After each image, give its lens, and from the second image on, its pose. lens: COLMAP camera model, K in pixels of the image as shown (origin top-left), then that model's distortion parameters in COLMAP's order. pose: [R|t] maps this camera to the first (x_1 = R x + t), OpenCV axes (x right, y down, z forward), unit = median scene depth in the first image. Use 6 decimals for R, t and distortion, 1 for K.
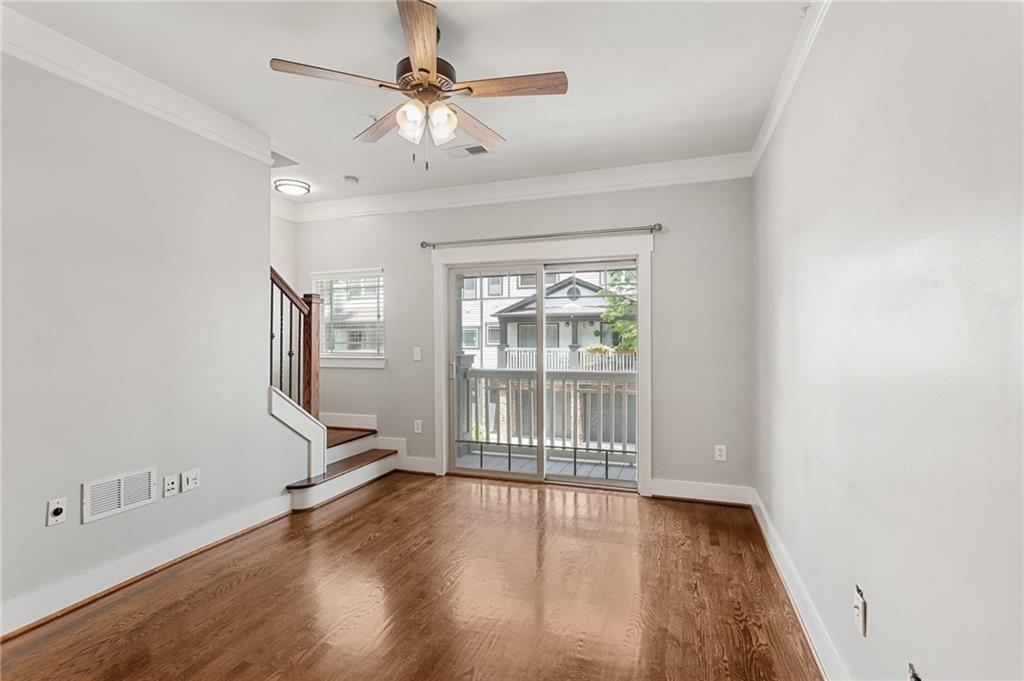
lens RADIAL K [[495.7, 0, 510.8], [0, 495.7, 340.0], [0, 0, 1]] dist [0.003074, 0.000568]
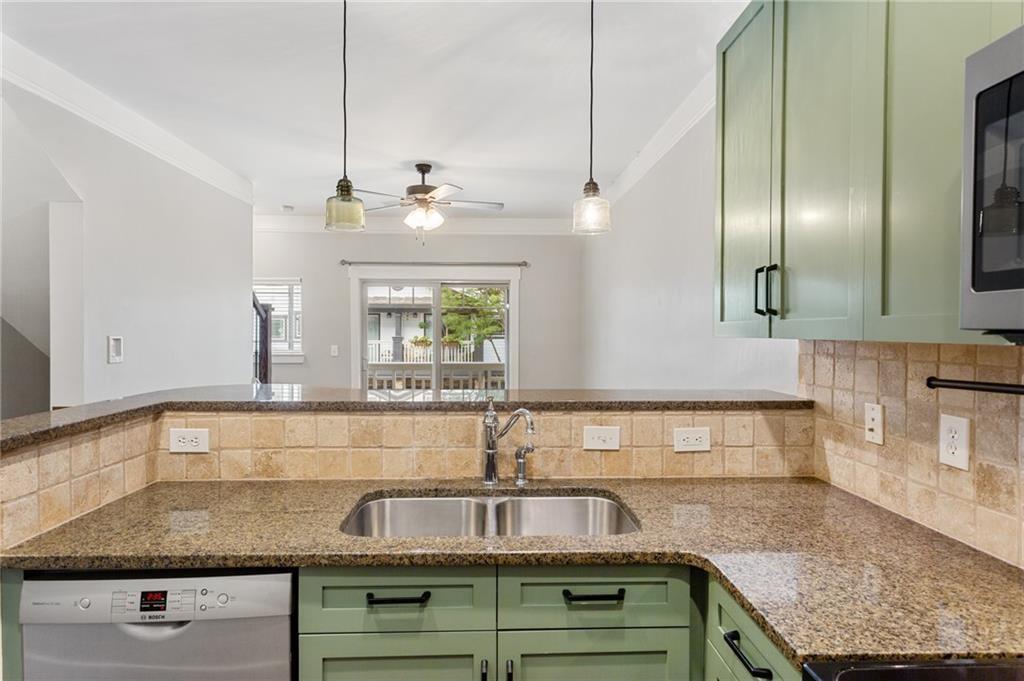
lens RADIAL K [[565.4, 0, 512.2], [0, 565.4, 339.9], [0, 0, 1]] dist [0.000131, 0.000007]
pose [[0.931068, -0.002508, 0.364837, -0.069441], [-0.004614, 0.999815, 0.018648, -0.006376], [-0.364817, -0.019046, 0.930885, -0.109219]]
